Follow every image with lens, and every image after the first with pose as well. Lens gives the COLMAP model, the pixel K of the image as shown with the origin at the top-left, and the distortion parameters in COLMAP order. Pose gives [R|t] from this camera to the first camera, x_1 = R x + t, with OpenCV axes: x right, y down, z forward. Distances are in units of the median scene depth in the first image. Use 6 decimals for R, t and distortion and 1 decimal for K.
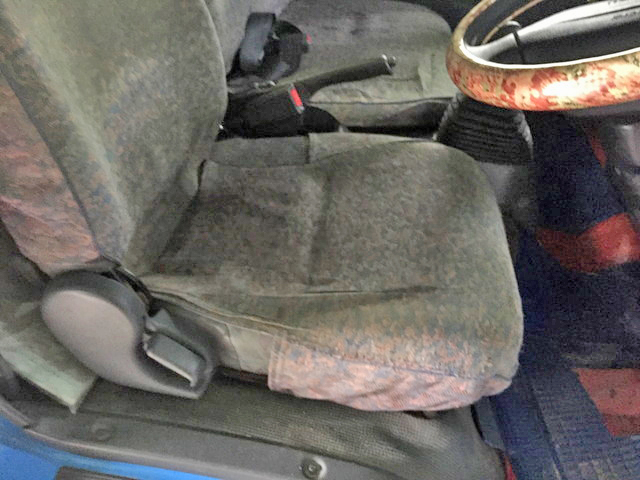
lens RADIAL K [[550.7, 0, 323.1], [0, 550.7, 240.1], [0, 0, 1]] dist [0.076512, -0.117894]
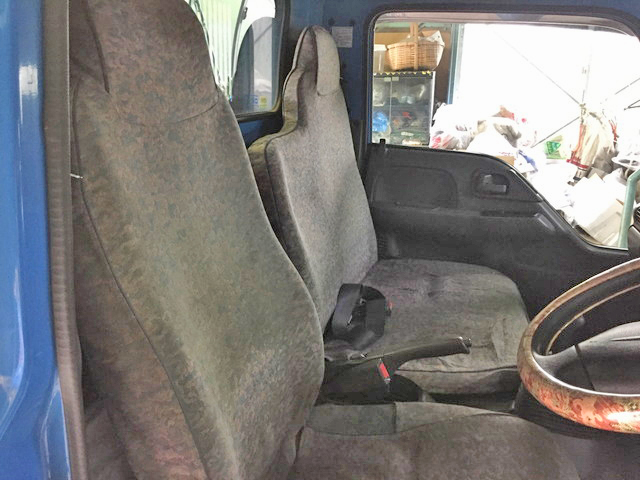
lens RADIAL K [[550.7, 0, 323.1], [0, 550.7, 240.1], [0, 0, 1]] dist [0.076512, -0.117894]
pose [[0.992101, -0.008861, -0.125128, -0.028855], [-0.036665, 0.933456, -0.356812, -0.099983], [0.119963, 0.358581, 0.925758, -0.176907]]
